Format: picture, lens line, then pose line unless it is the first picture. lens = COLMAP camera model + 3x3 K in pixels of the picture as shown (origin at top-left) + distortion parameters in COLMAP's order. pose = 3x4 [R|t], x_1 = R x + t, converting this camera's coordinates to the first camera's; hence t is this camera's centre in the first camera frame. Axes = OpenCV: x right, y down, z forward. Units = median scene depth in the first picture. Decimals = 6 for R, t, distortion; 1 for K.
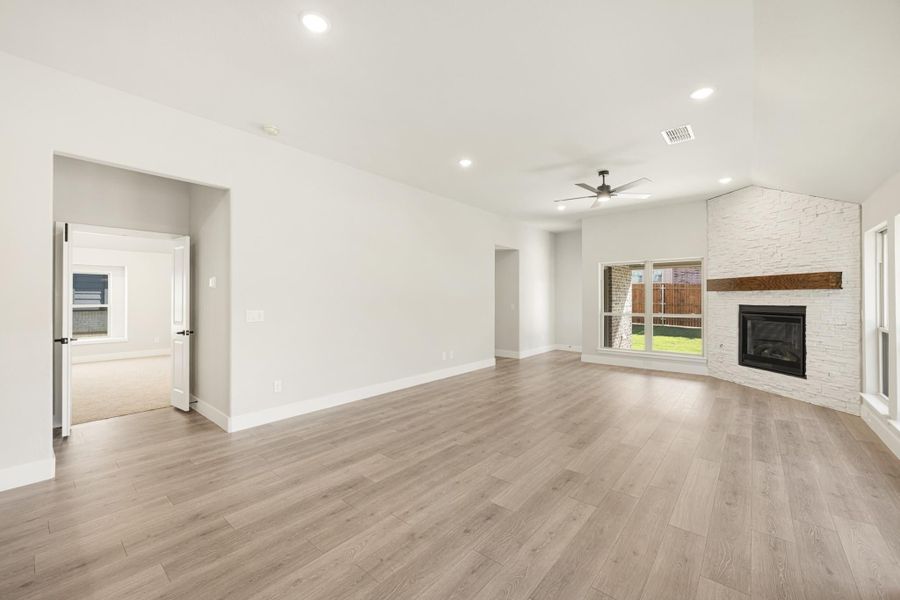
lens RADIAL K [[360.0, 0, 449.1], [0, 360.0, 300.2], [0, 0, 1]] dist [-0.005487, 0.000457]
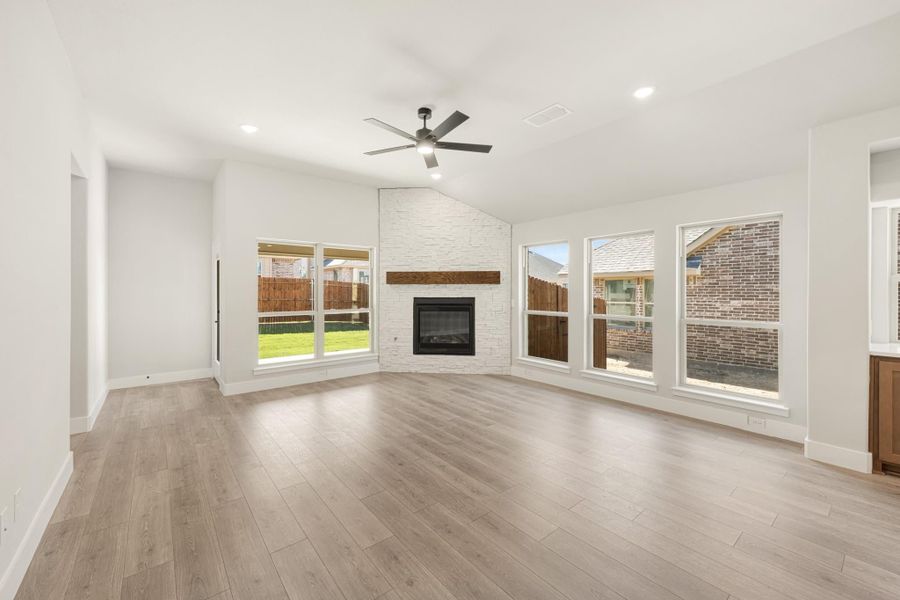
lens RADIAL K [[360.0, 0, 449.6], [0, 360.0, 294.7], [0, 0, 1]] dist [-0.005487, 0.000457]
pose [[0.184581, -0.009248, 0.982774, -0.249275], [0.004550, 0.999953, 0.008555, -0.004311], [-0.982807, 0.002892, 0.184614, 0.825525]]
